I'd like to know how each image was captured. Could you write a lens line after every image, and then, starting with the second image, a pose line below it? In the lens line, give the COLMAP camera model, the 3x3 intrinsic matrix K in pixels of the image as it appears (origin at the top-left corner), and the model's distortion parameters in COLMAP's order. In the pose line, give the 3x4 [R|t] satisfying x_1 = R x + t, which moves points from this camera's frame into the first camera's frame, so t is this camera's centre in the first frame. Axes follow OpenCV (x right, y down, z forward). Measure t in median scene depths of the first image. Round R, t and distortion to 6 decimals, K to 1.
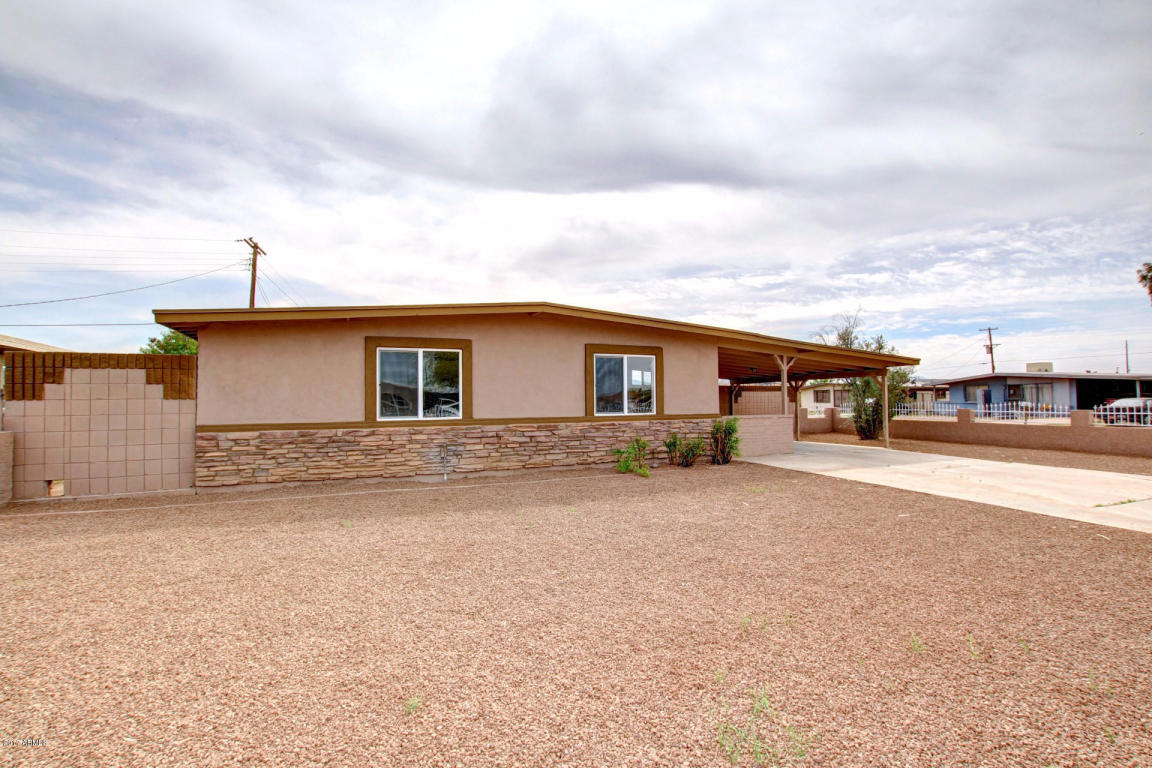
lens RADIAL K [[526.7, 0, 576.0], [0, 526.7, 384.0], [0, 0, 1]] dist [-0.009432, 0.001361]
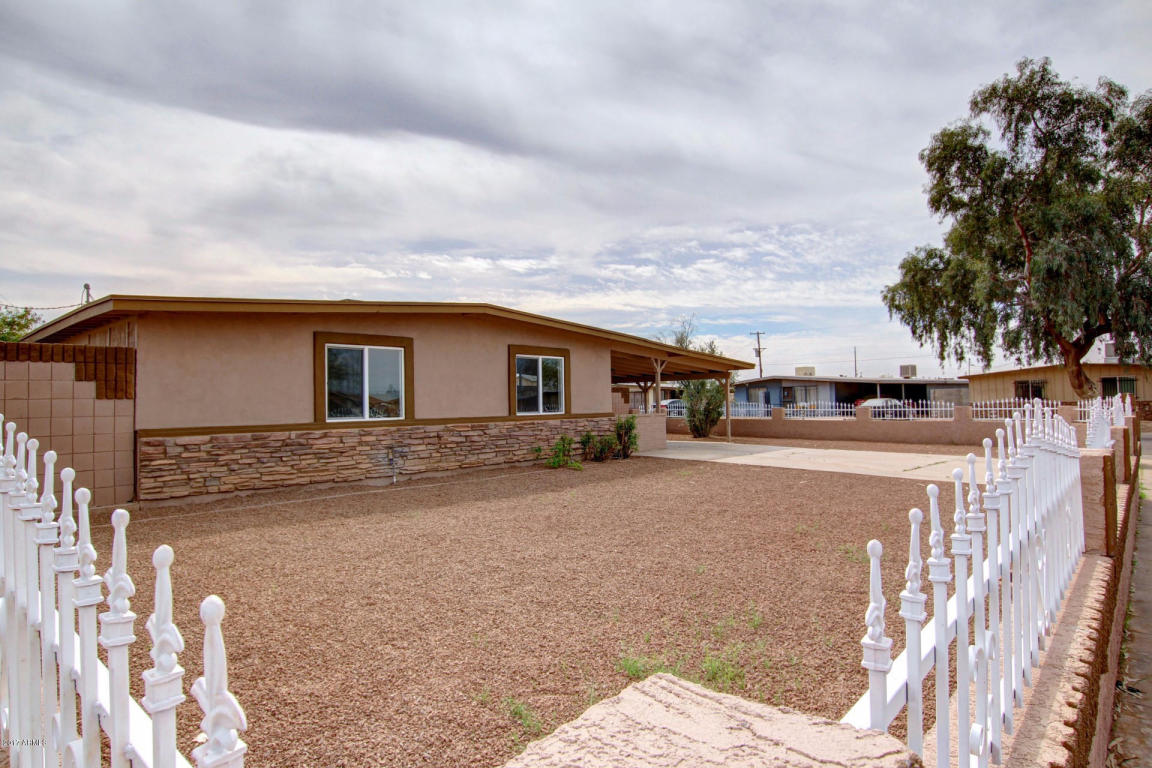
lens RADIAL K [[650.7, 0, 555.4], [0, 650.7, 388.0], [0, 0, 1]] dist [0.031955, -0.000029]
pose [[0.924863, 0.003569, 0.380283, -0.373151], [-0.005575, 0.999976, 0.004173, 0.001940], [-0.380259, -0.005980, 0.924861, -0.191897]]
